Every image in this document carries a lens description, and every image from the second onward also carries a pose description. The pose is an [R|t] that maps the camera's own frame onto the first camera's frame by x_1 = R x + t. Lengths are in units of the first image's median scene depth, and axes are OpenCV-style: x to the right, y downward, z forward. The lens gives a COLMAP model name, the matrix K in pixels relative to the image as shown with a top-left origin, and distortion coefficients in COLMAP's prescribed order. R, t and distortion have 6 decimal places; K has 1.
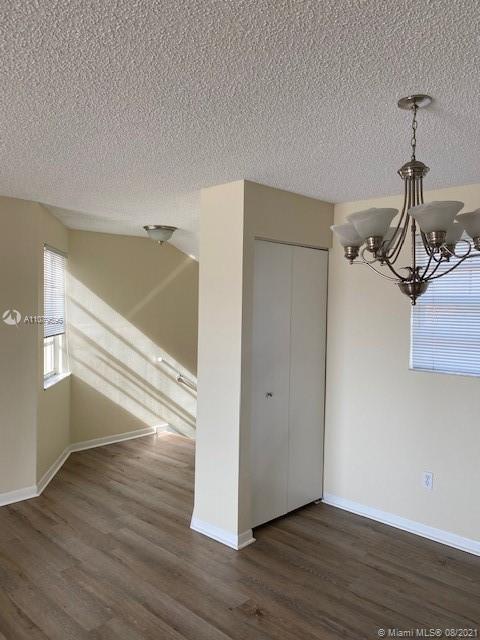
lens RADIAL K [[492.5, 0, 240.0], [0, 492.5, 320.0], [0, 0, 1]] dist [0.022121, -0.009808]
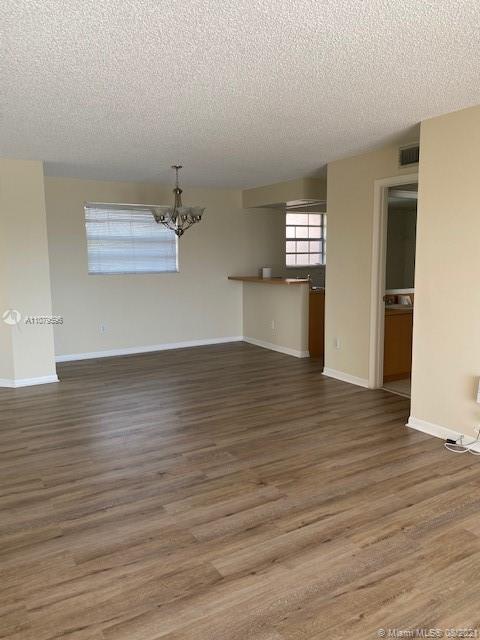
lens RADIAL K [[492.5, 0, 240.0], [0, 492.5, 320.0], [0, 0, 1]] dist [0.022121, -0.009808]
pose [[0.255552, -0.152899, 0.954628, -1.437563], [0.036163, 0.988236, 0.148601, 0.011615], [-0.966119, -0.003453, 0.258075, -0.053131]]
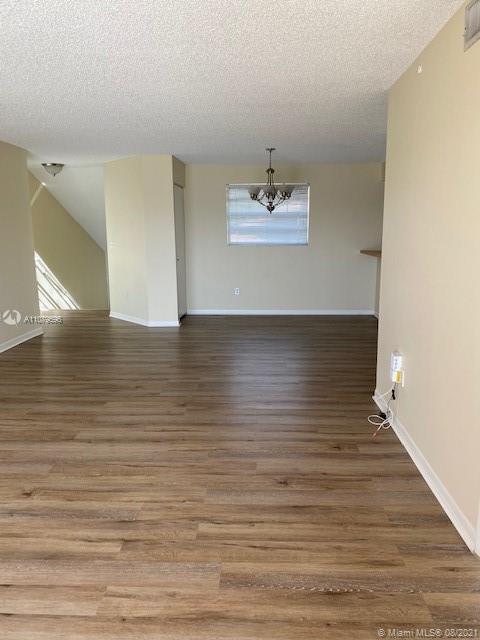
lens RADIAL K [[492.5, 0, 240.0], [0, 492.5, 320.0], [0, 0, 1]] dist [0.022121, -0.009808]
pose [[0.747080, -0.140259, 0.649769, -1.221296], [0.035335, 0.984483, 0.171884, 0.054336], [-0.663795, -0.105452, 0.740443, -0.816981]]
